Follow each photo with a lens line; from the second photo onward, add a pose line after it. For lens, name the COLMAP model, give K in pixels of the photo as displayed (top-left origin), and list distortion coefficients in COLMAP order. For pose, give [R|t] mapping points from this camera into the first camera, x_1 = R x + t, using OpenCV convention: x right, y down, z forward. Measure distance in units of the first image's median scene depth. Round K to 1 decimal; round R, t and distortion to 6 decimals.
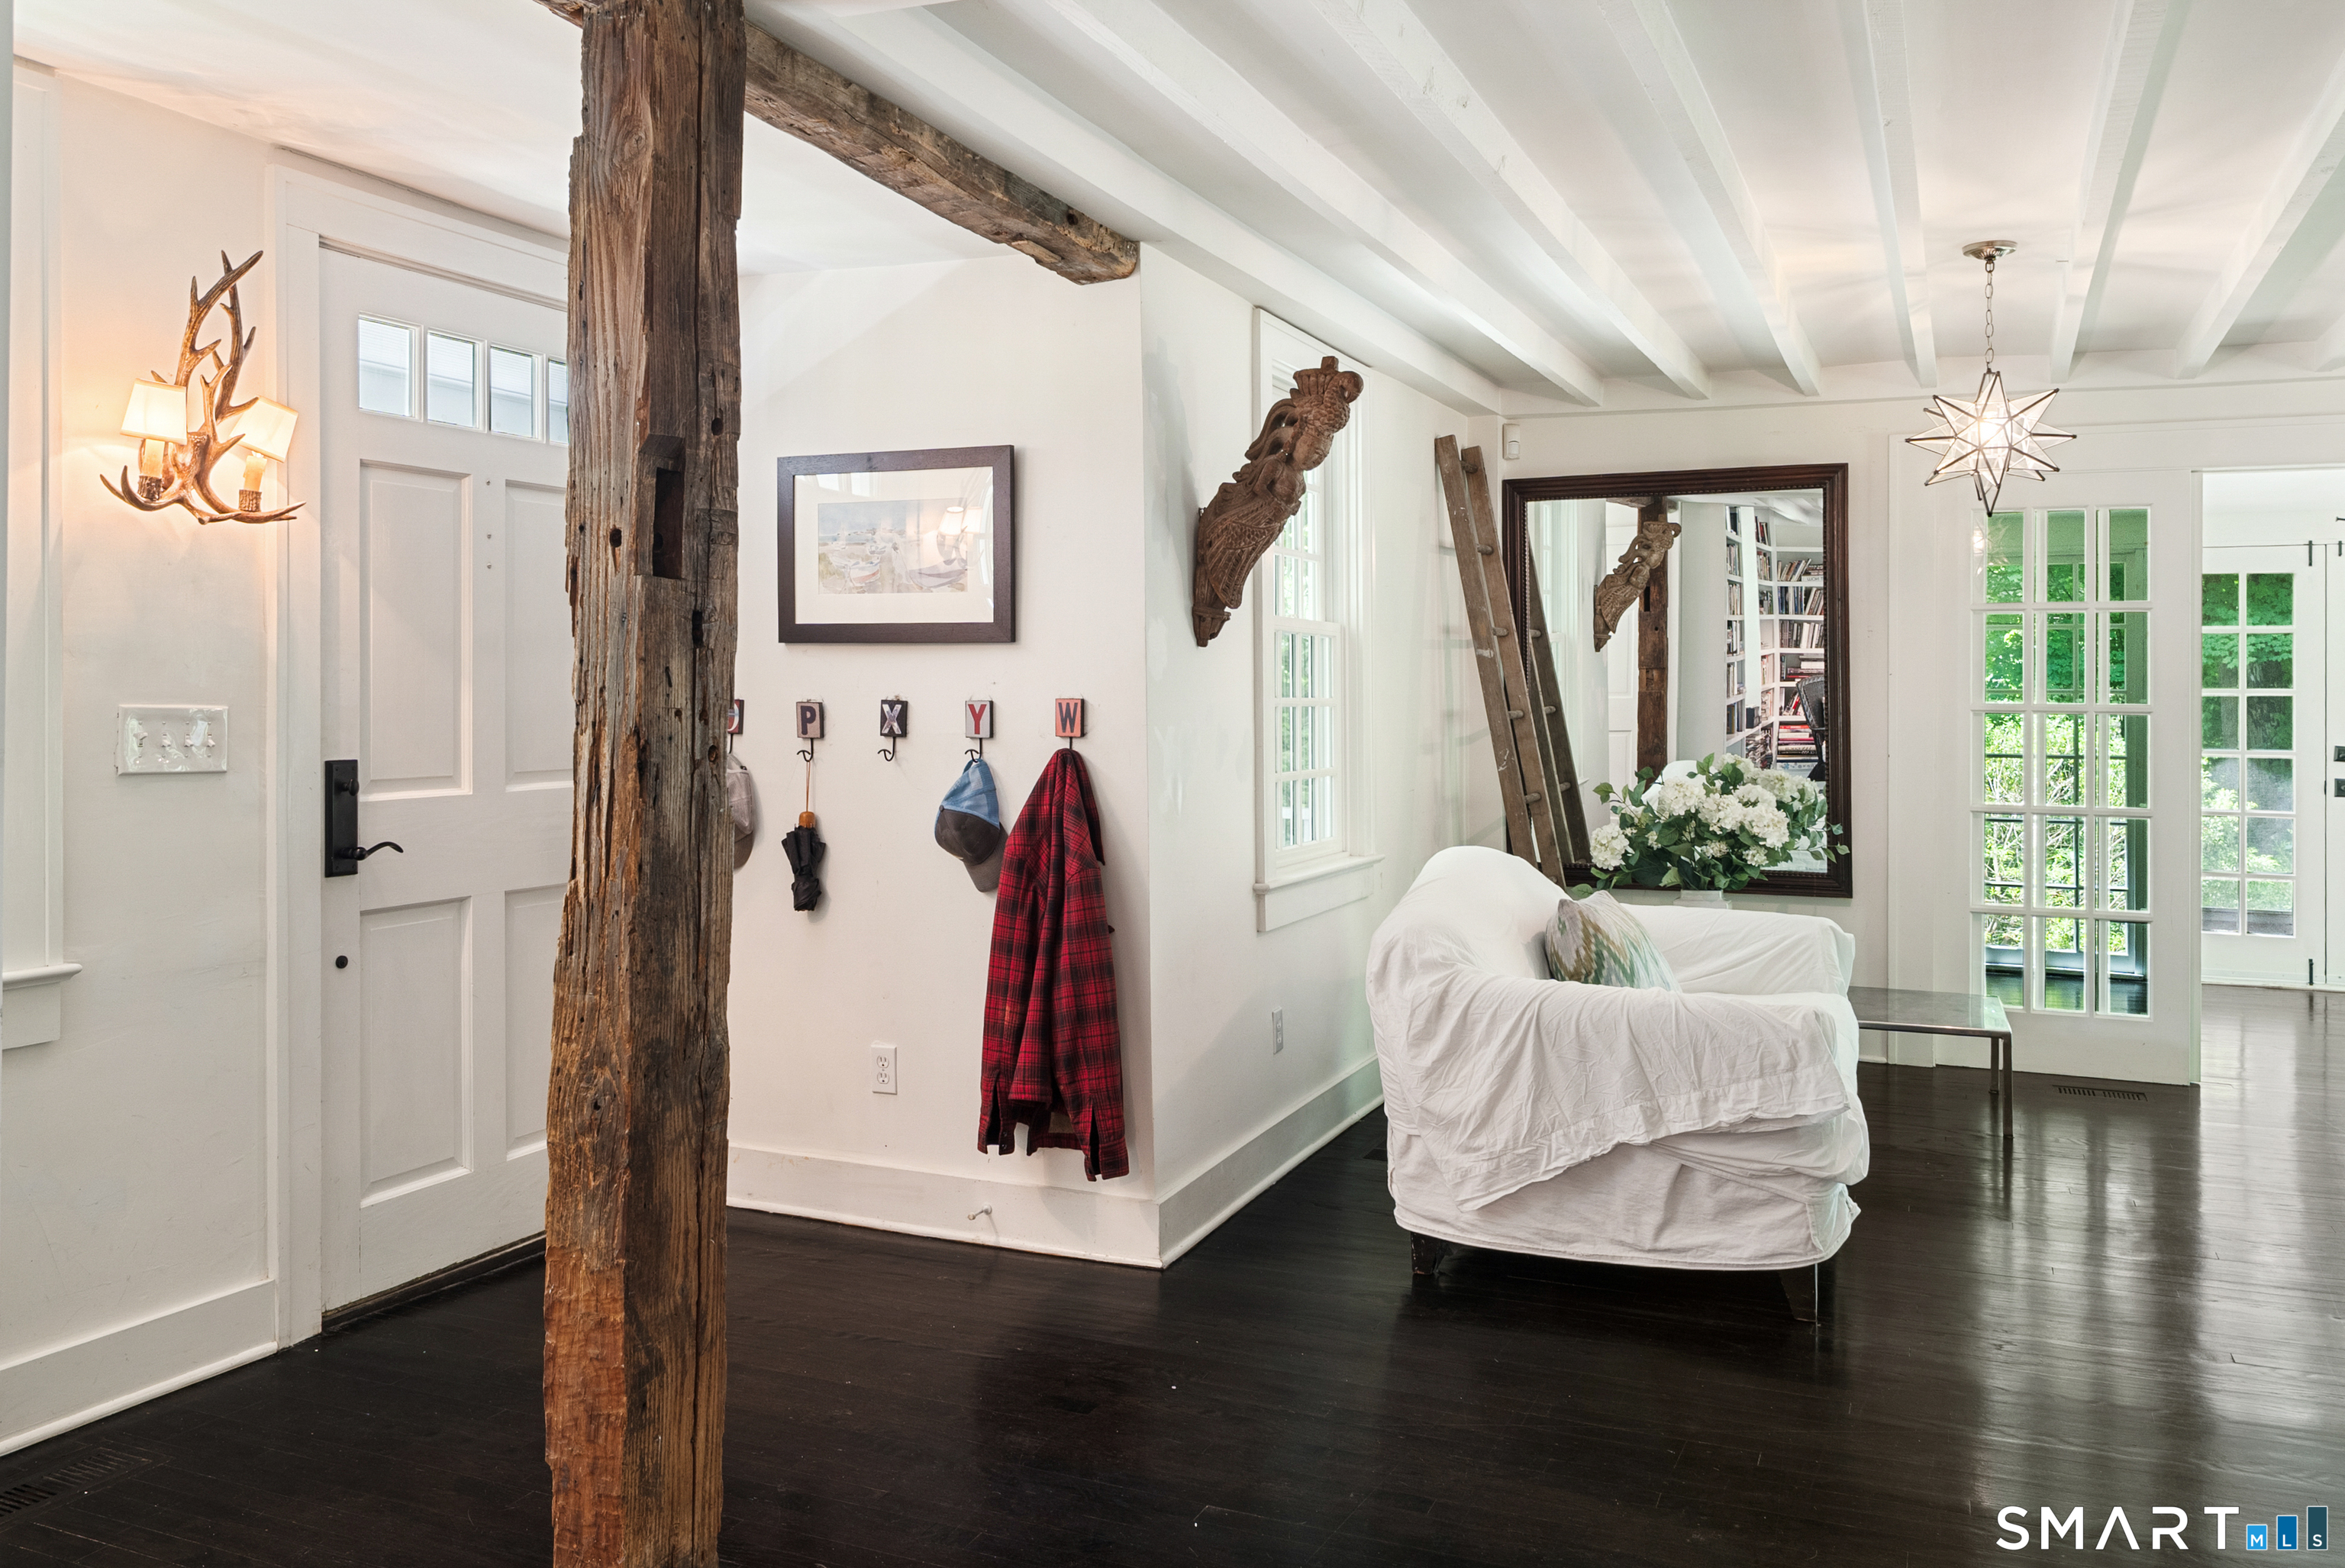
lens RADIAL K [[1776.8, 0, 1205.9], [0, 1776.8, 677.7], [0, 0, 1]] dist [0.007069, -0.004961]
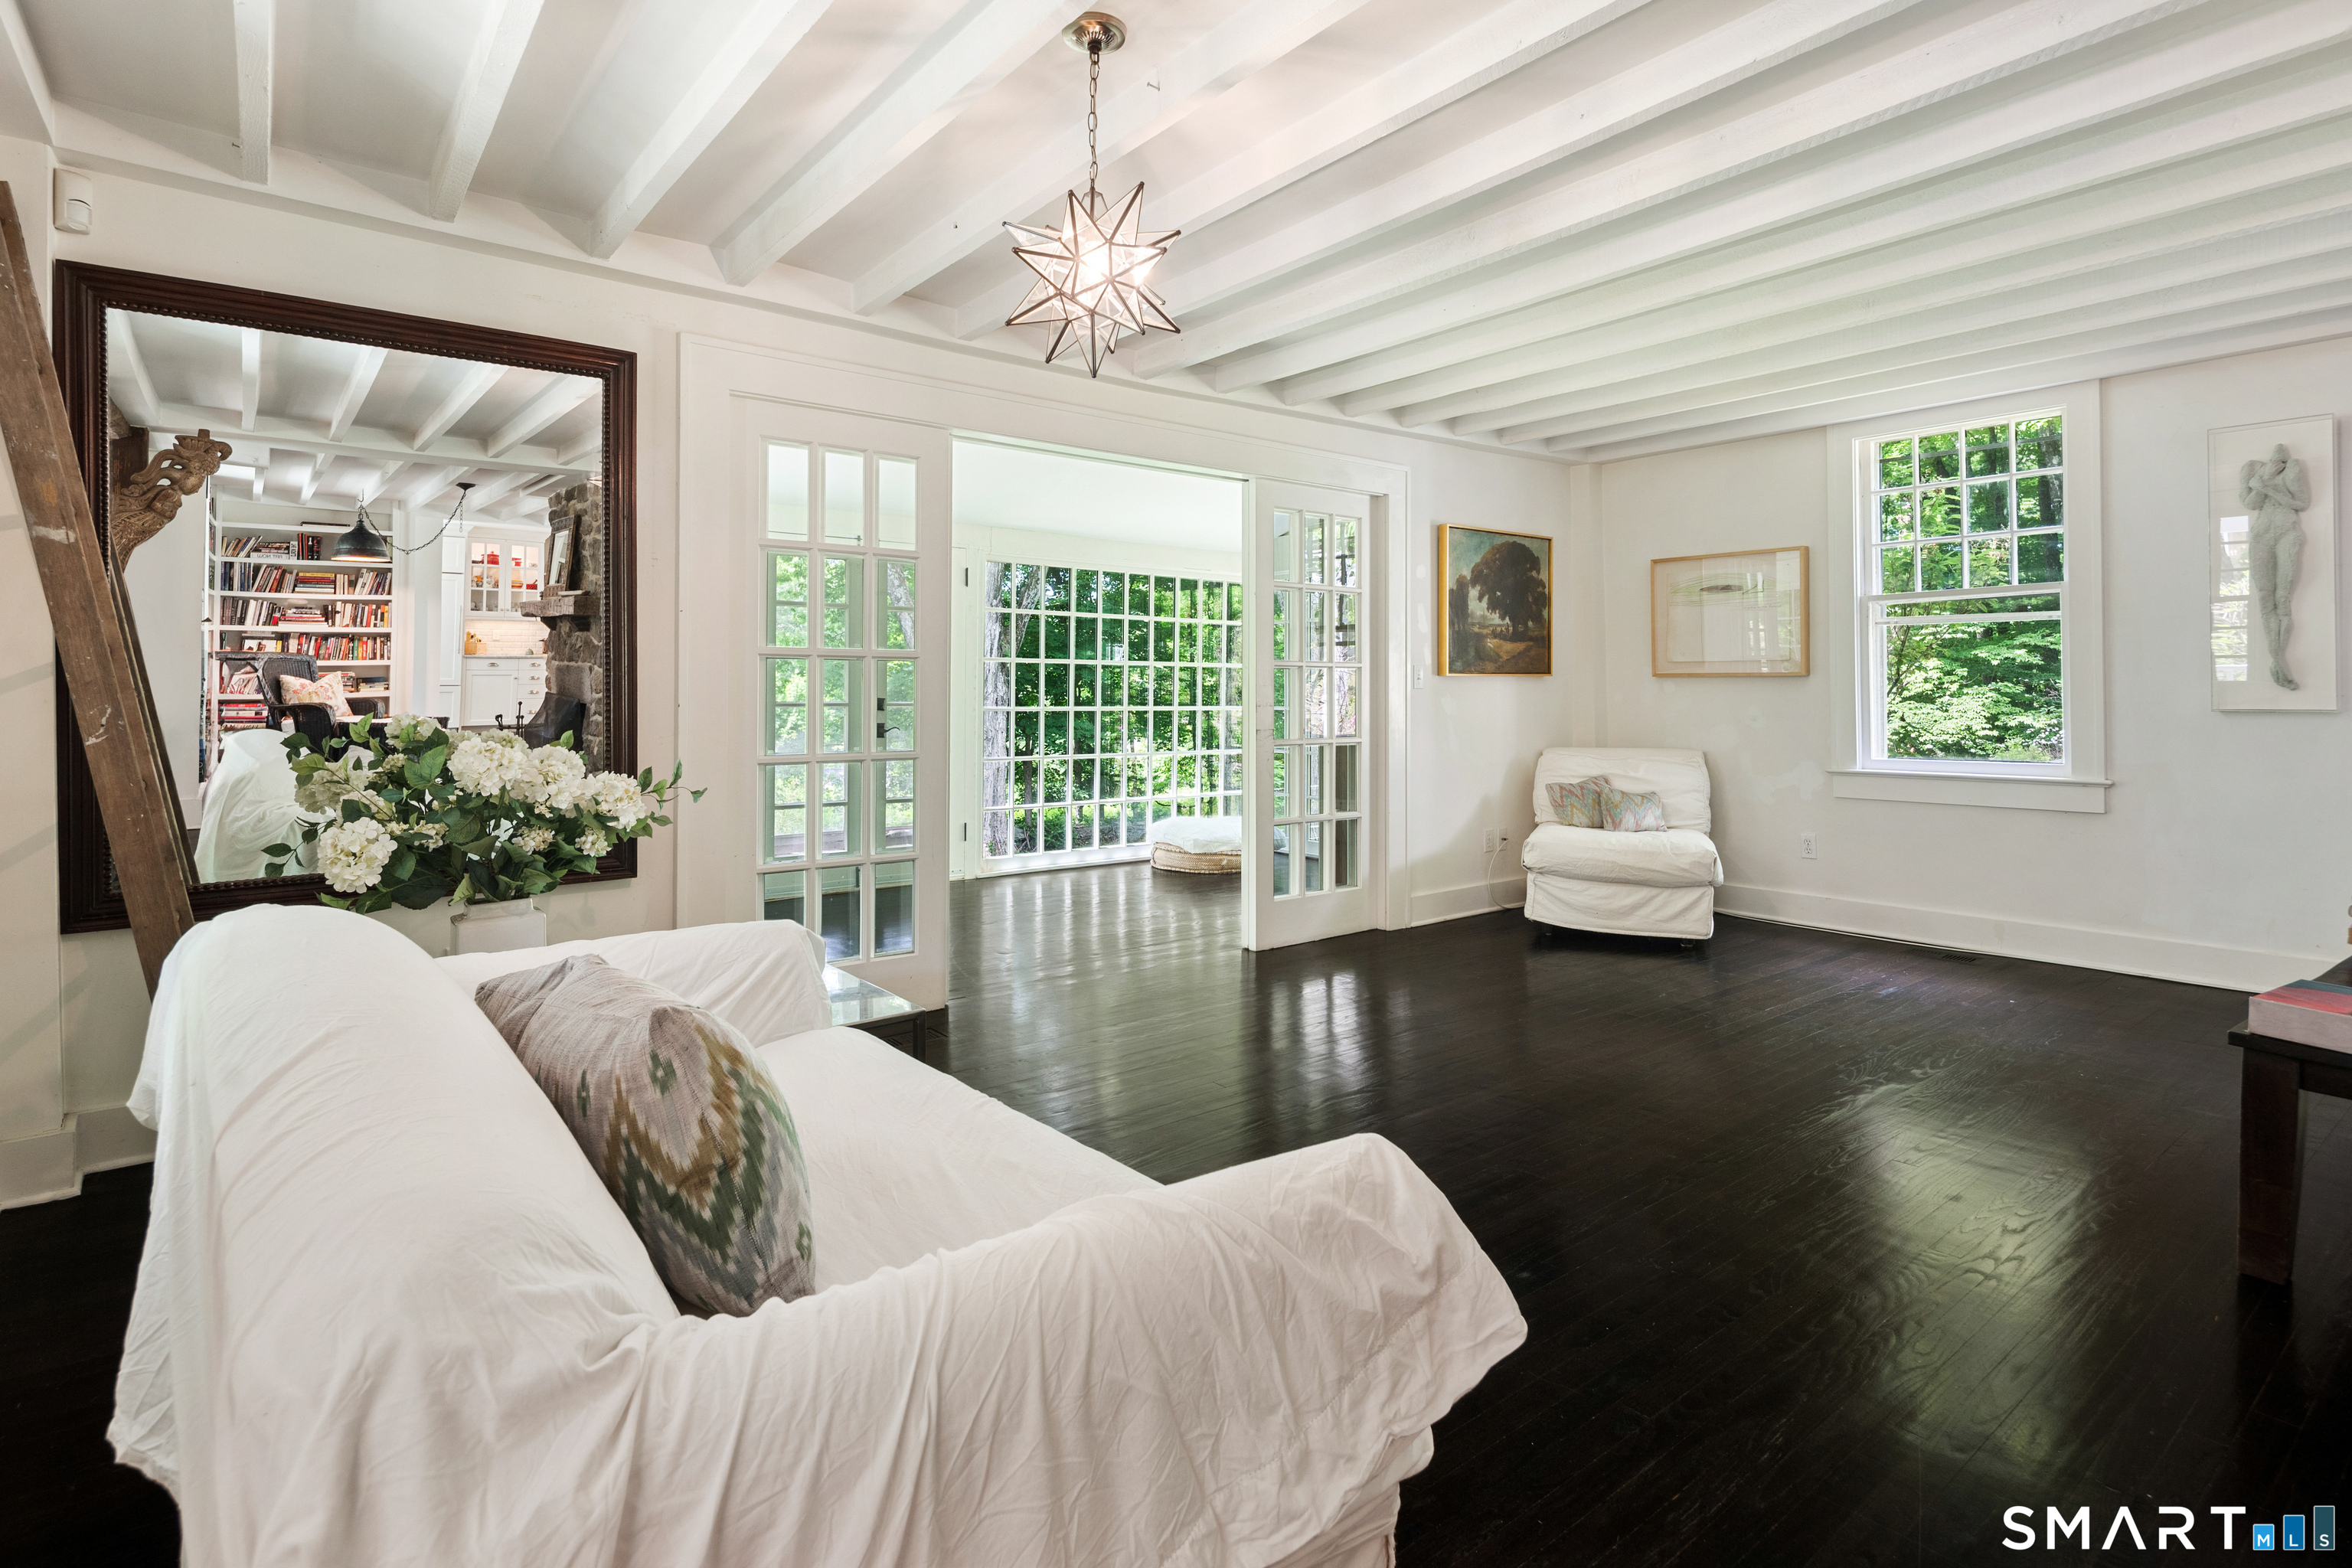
lens RADIAL K [[1168.9, 0, 1184.9], [0, 1168.9, 659.1], [0, 0, 1]] dist [0.009141, -0.004892]
pose [[0.478840, 0.011320, 0.877829, 0.005724], [0.000036, 0.999917, -0.012914, 0.027378], [-0.877902, 0.006216, 0.478800, 0.484884]]
